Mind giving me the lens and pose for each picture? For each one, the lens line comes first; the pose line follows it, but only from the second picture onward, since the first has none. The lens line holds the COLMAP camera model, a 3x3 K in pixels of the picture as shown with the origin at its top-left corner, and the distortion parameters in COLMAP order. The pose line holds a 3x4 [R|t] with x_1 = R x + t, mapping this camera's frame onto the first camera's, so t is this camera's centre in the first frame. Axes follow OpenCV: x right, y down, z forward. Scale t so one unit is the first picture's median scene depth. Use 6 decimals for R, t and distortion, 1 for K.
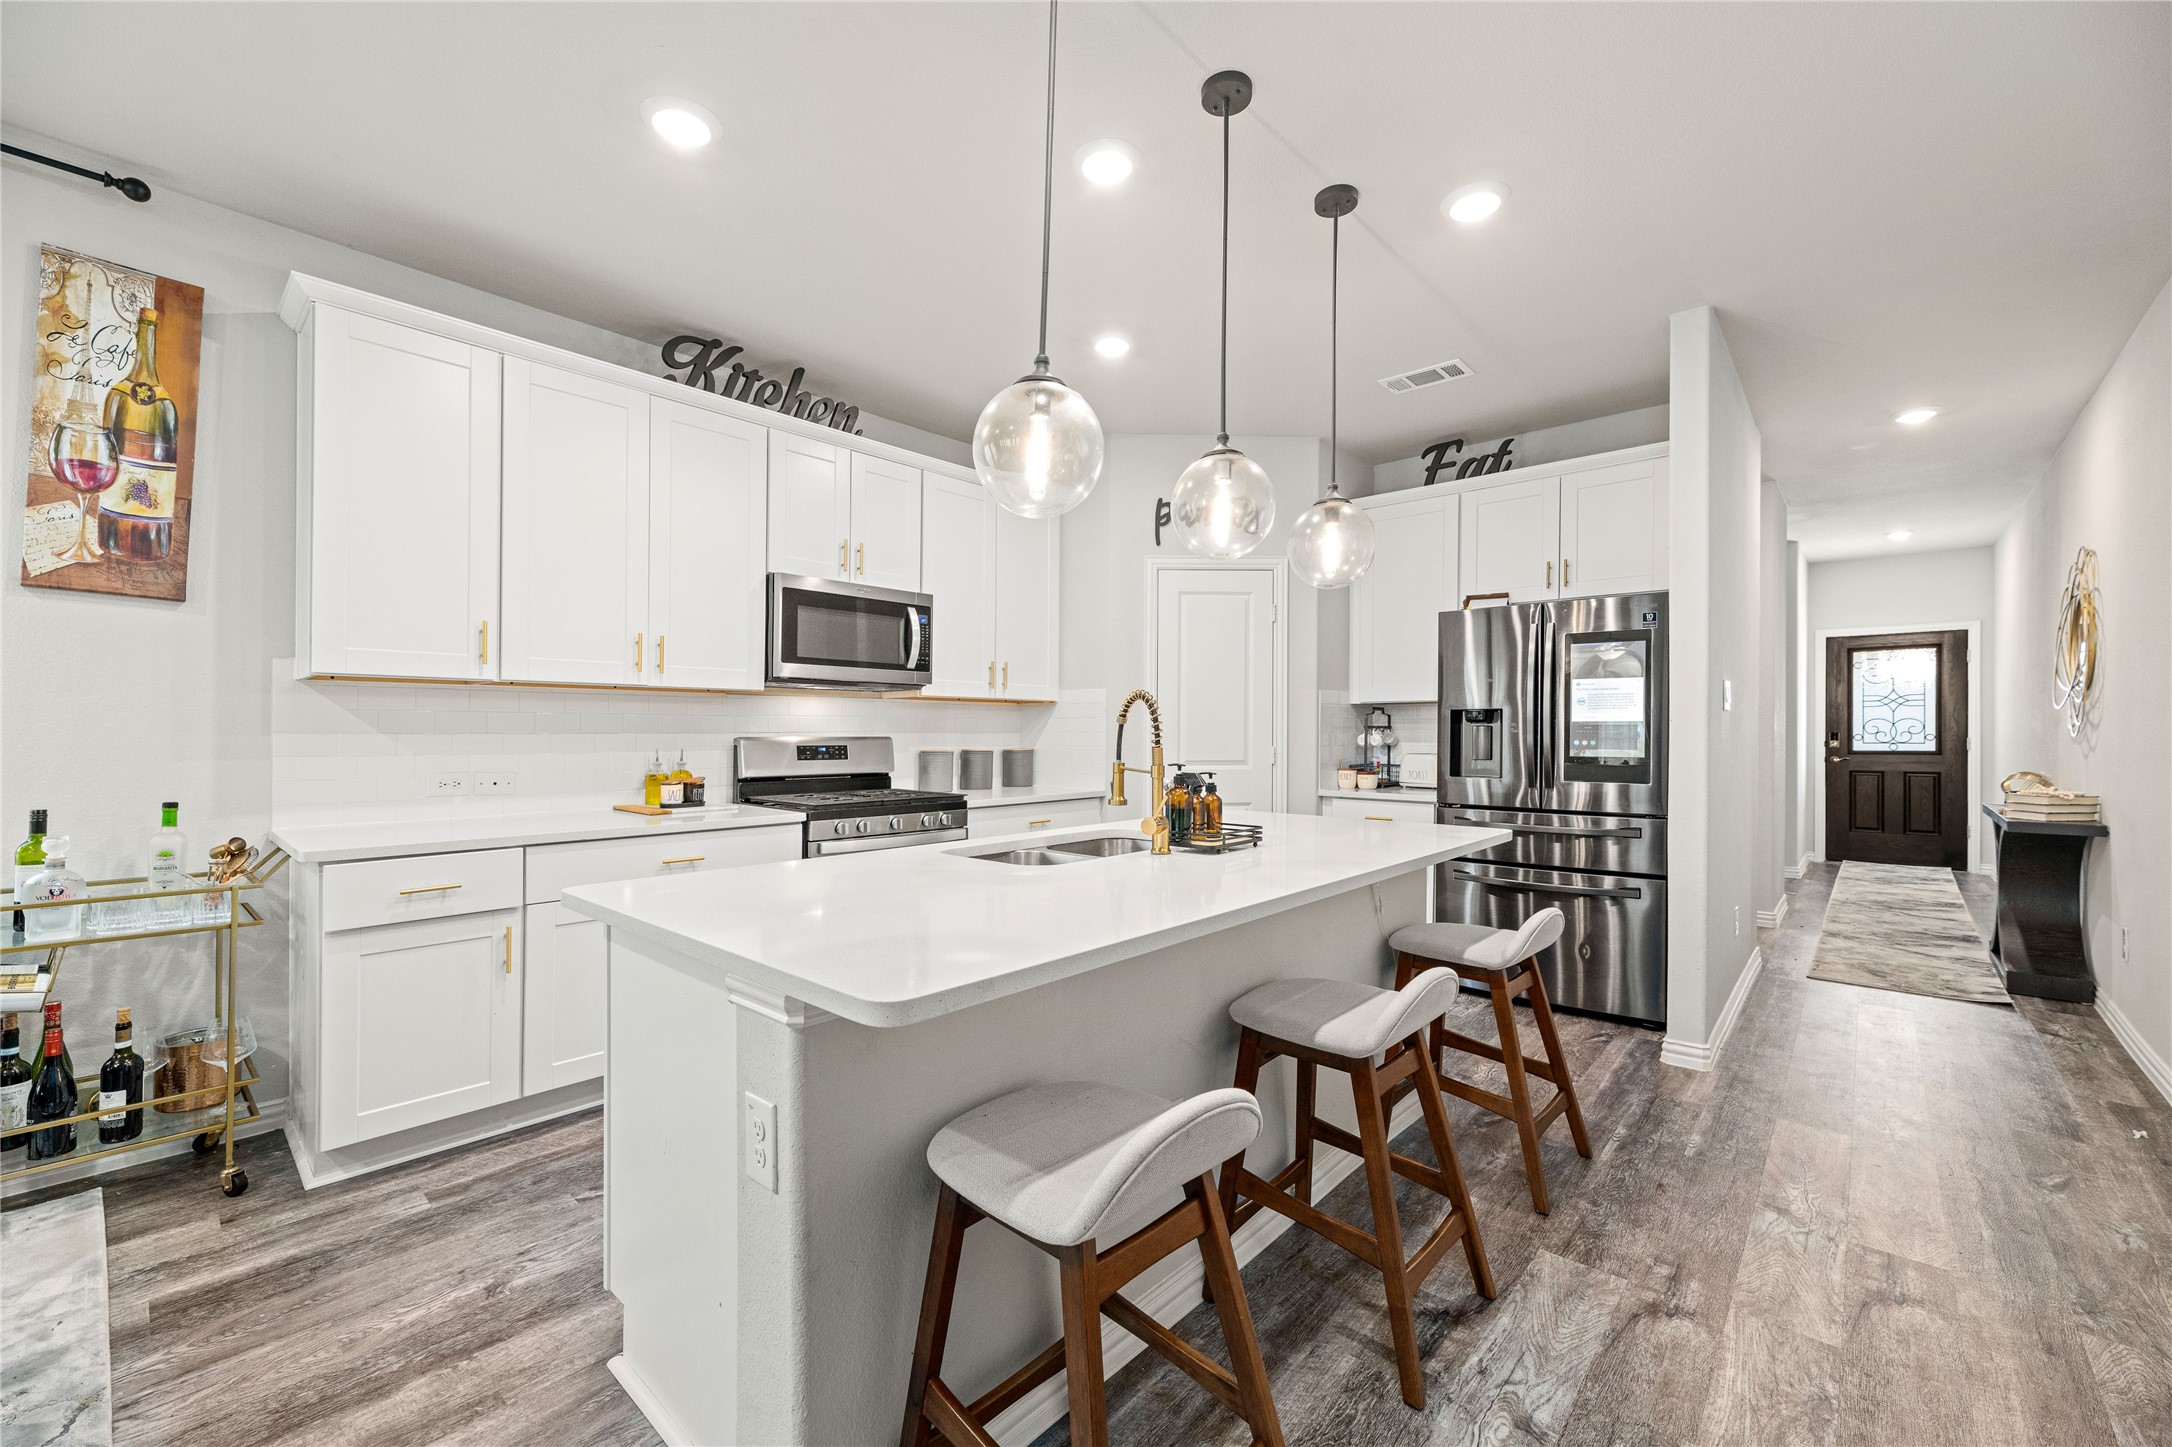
lens RADIAL K [[872.3, 0, 1084.8], [0, 872.3, 728.2], [0, 0, 1]] dist [-0.003546, -0.000153]
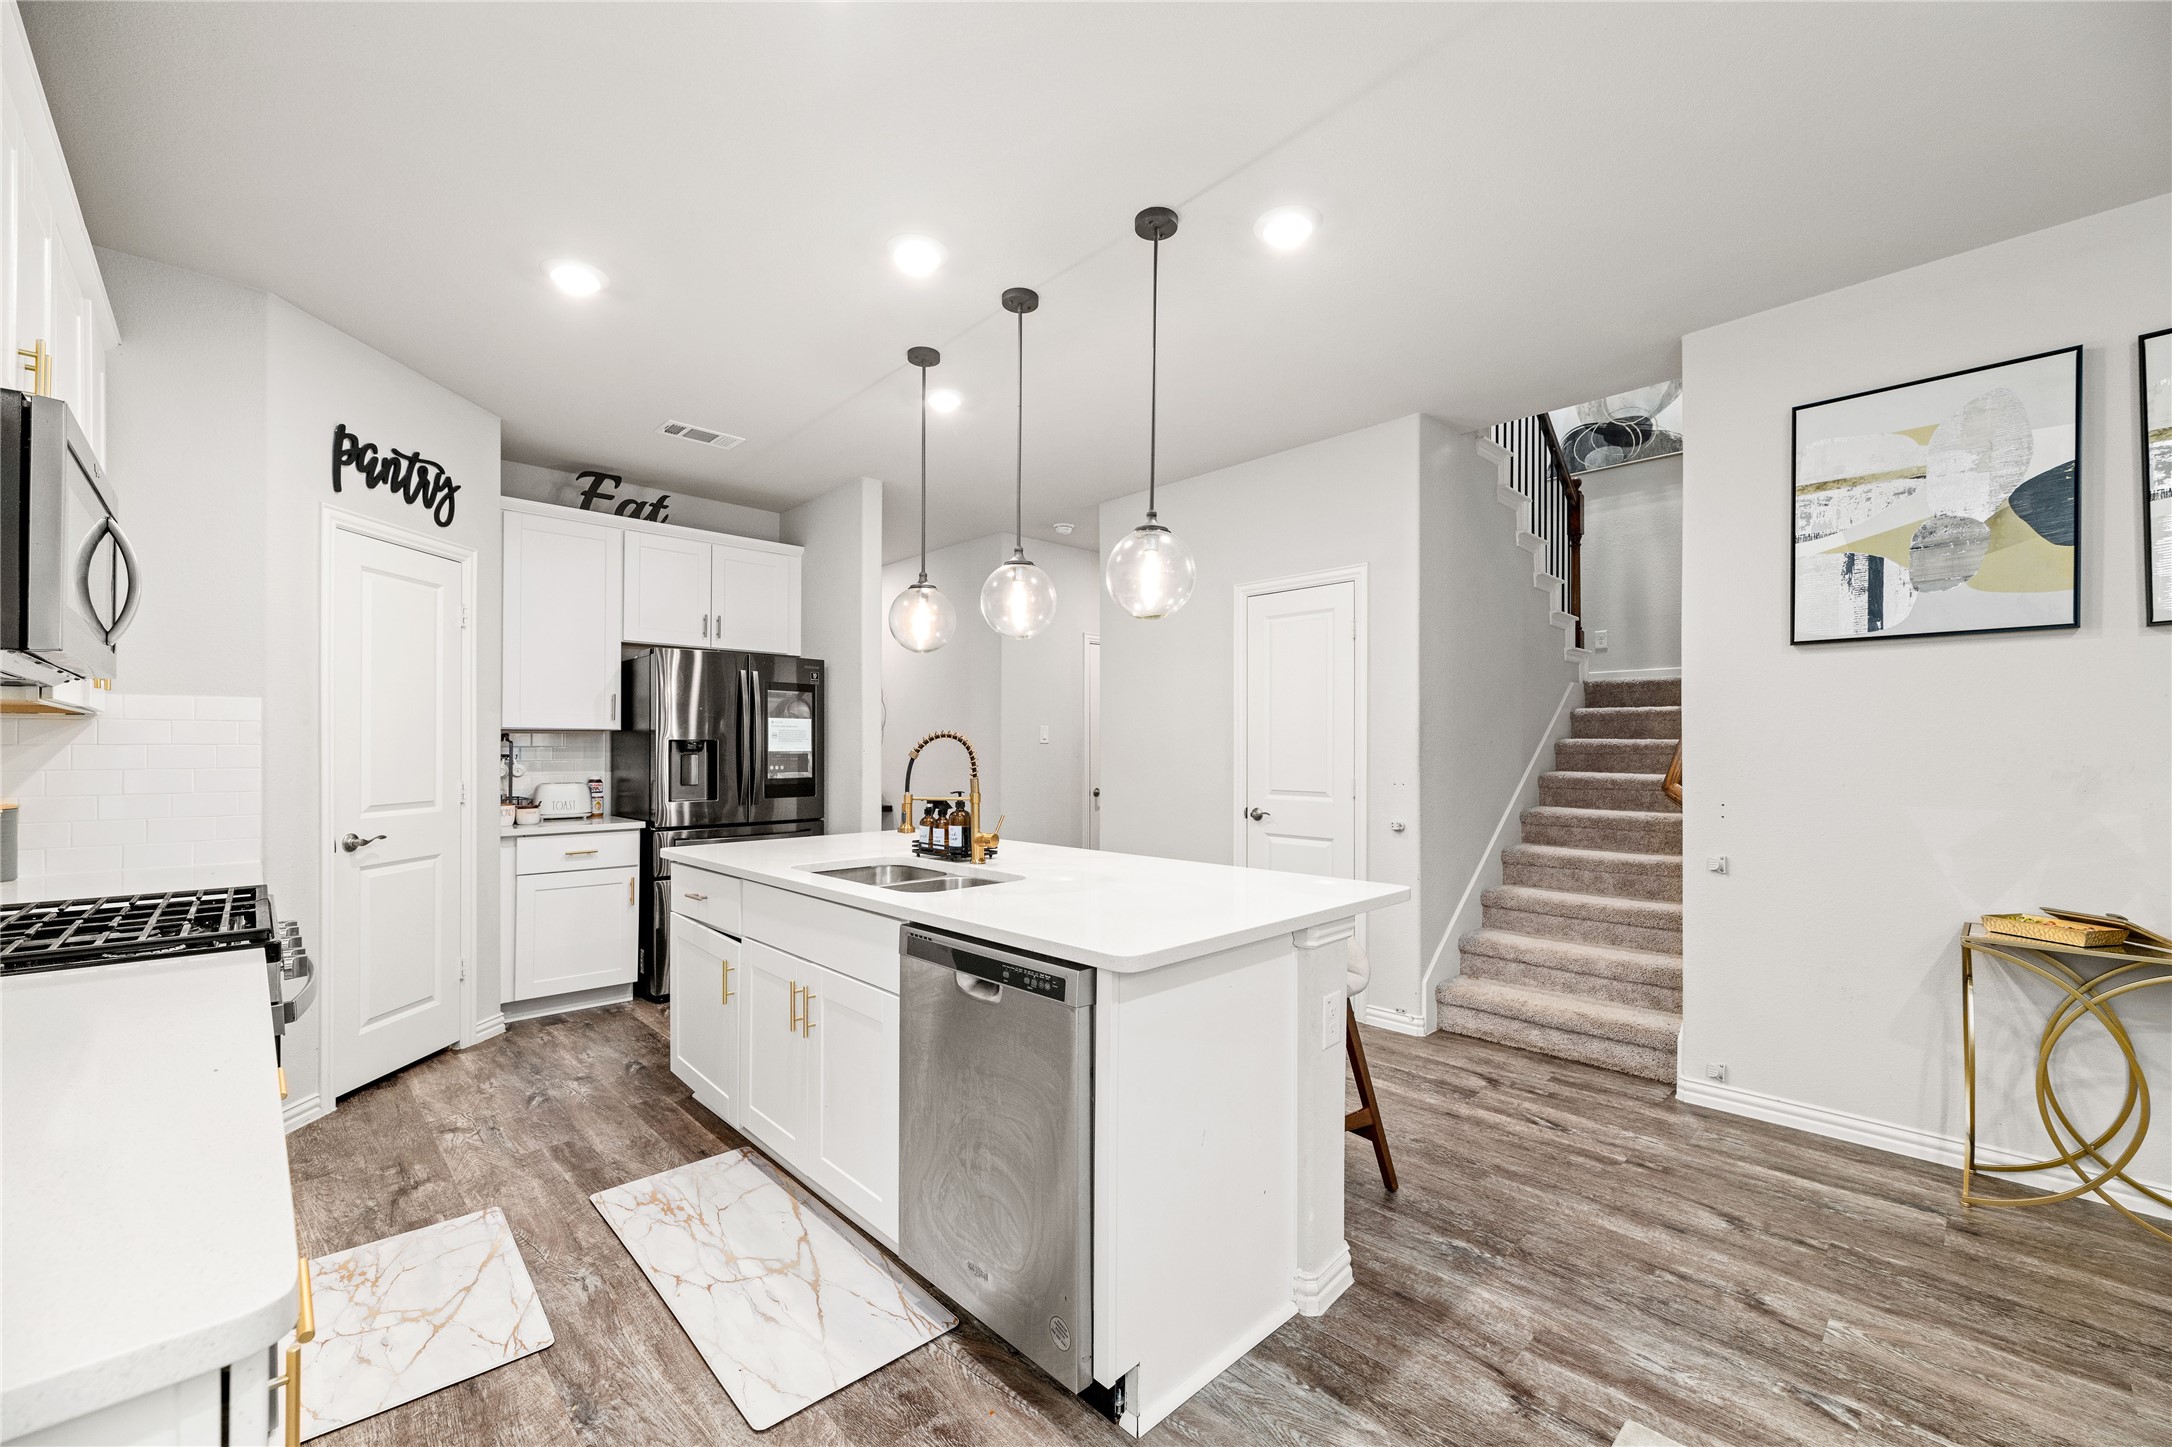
lens RADIAL K [[872.3, 0, 1084.8], [0, 872.3, 728.2], [0, 0, 1]] dist [-0.003546, -0.000153]
pose [[0.062718, 0.022179, 0.997785, -0.705496], [-0.003338, 0.999752, -0.022013, -0.015271], [-0.998026, -0.001950, 0.062777, 0.483286]]
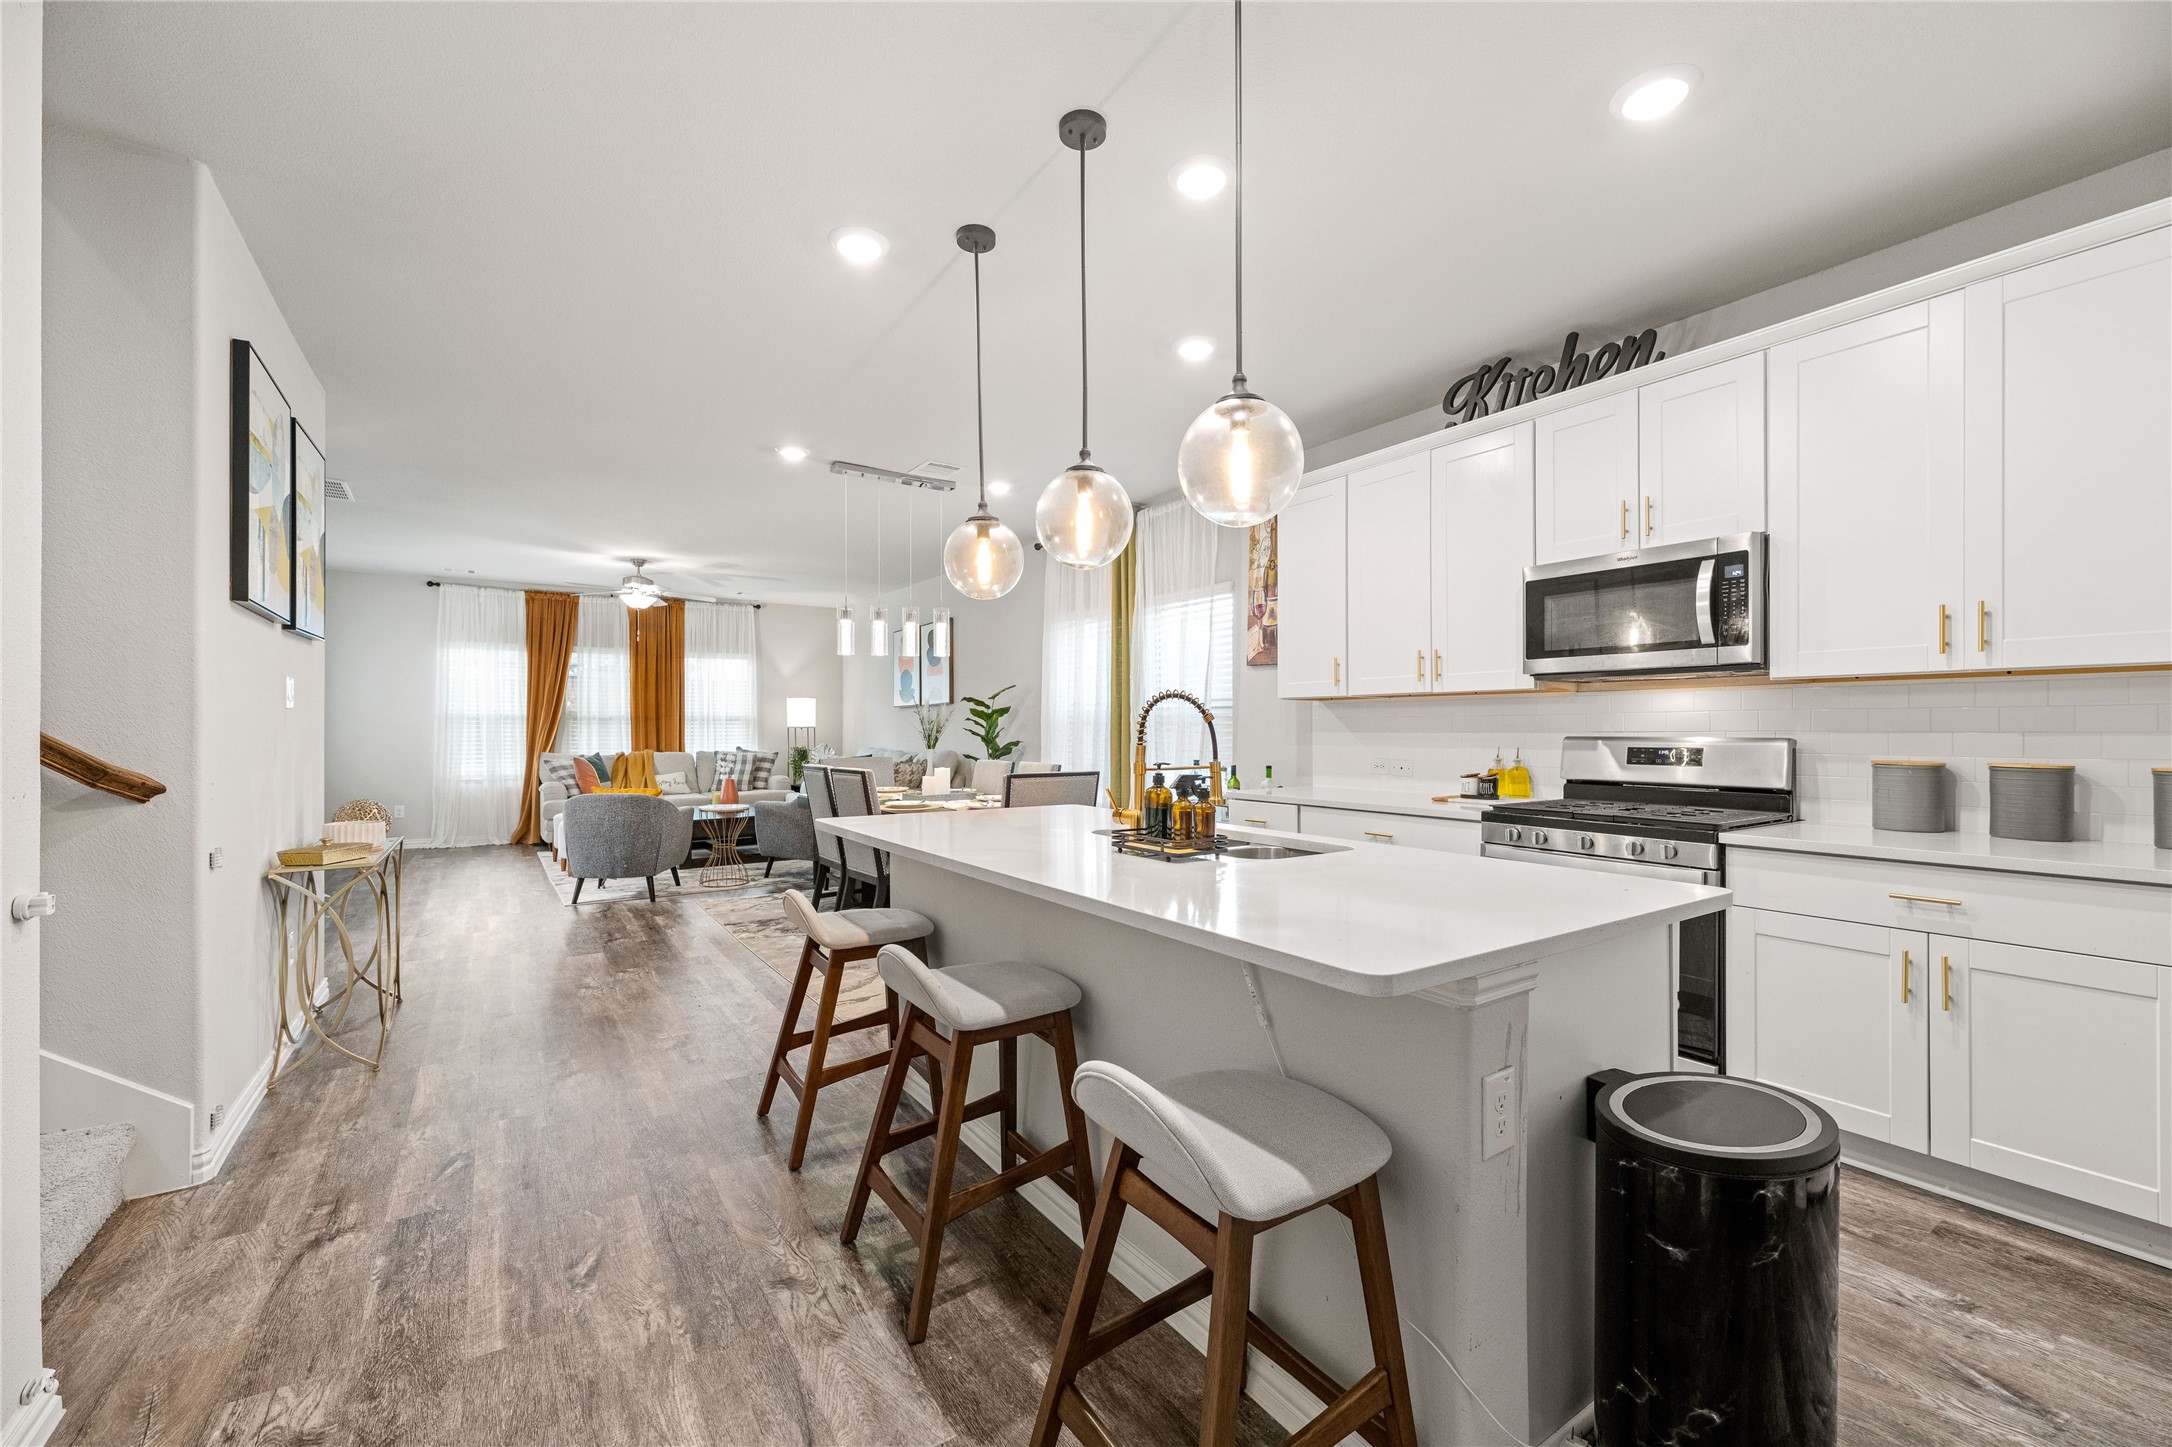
lens RADIAL K [[864.2, 0, 1087.6], [0, 864.2, 732.4], [0, 0, 1]] dist [-0.011827, -0.000081]
pose [[-0.235318, 0.003272, -0.971913, 0.695814], [0.005349, 0.999984, 0.002072, 0.000818], [0.971904, -0.004712, -0.235331, 0.742282]]
